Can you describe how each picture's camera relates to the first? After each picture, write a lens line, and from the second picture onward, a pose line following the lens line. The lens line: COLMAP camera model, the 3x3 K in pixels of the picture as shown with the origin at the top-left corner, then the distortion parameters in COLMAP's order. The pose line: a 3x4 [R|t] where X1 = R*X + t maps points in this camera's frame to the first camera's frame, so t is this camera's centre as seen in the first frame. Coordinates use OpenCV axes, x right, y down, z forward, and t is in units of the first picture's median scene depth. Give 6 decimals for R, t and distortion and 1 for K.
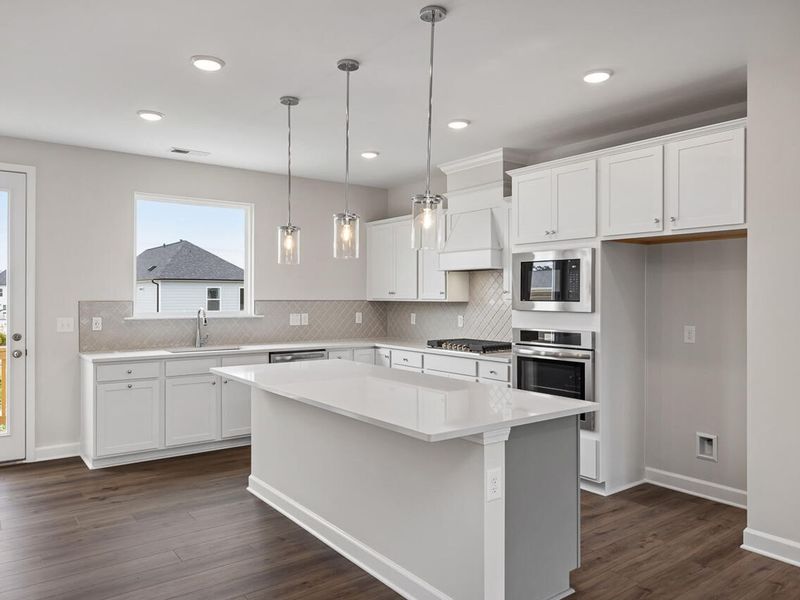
lens RADIAL K [[575.4, 0, 400.0], [0, 575.4, 300.0], [0, 0, 1]] dist [-0.000710, -0.000263]
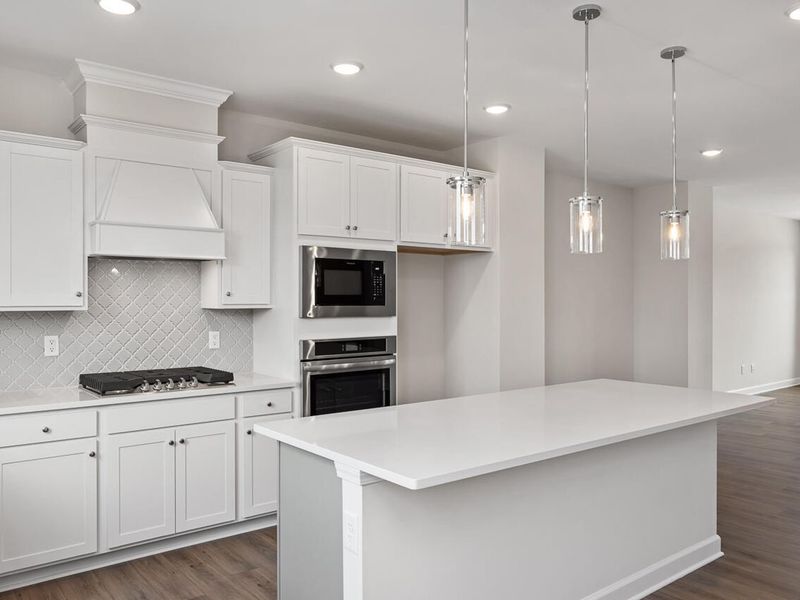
lens RADIAL K [[640.3, 0, 400.0], [0, 640.3, 300.0], [0, 0, 1]] dist [-0.004028, -0.001531]
pose [[-0.025208, -0.001318, 0.999681, -0.833498], [0.009110, 0.999957, 0.001548, -0.008445], [-0.999641, 0.009146, -0.025195, 1.097285]]
